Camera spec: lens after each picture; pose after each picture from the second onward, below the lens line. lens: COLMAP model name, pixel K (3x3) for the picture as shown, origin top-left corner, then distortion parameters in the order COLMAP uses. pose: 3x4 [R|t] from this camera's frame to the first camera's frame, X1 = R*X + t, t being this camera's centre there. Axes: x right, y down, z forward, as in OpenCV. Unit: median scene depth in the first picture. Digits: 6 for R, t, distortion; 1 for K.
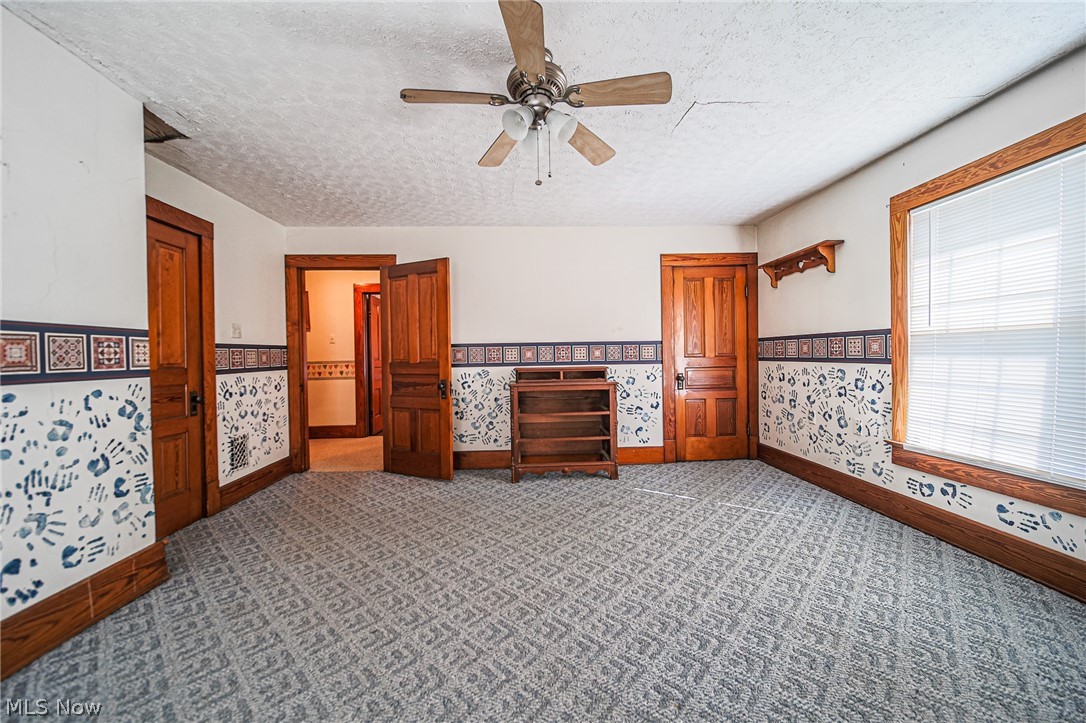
lens RADIAL K [[408.1, 0, 542.8], [0, 408.1, 359.8], [0, 0, 1]] dist [0.000103, -0.000003]
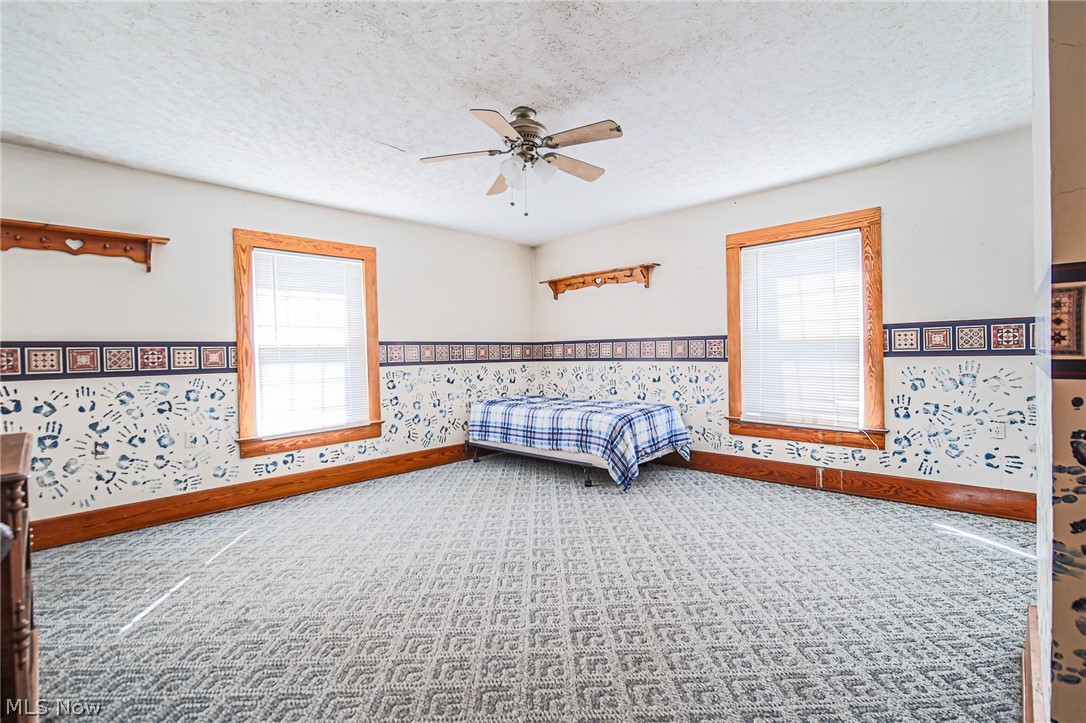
lens RADIAL K [[492.0, 0, 542.4], [0, 492.0, 361.8], [0, 0, 1]] dist [-0.000347, 0.000008]
pose [[-0.675587, 0.016087, 0.737105, -0.666706], [0.041549, 0.999004, 0.016278, -0.005882], [-0.736109, 0.041623, -0.675582, 1.166510]]
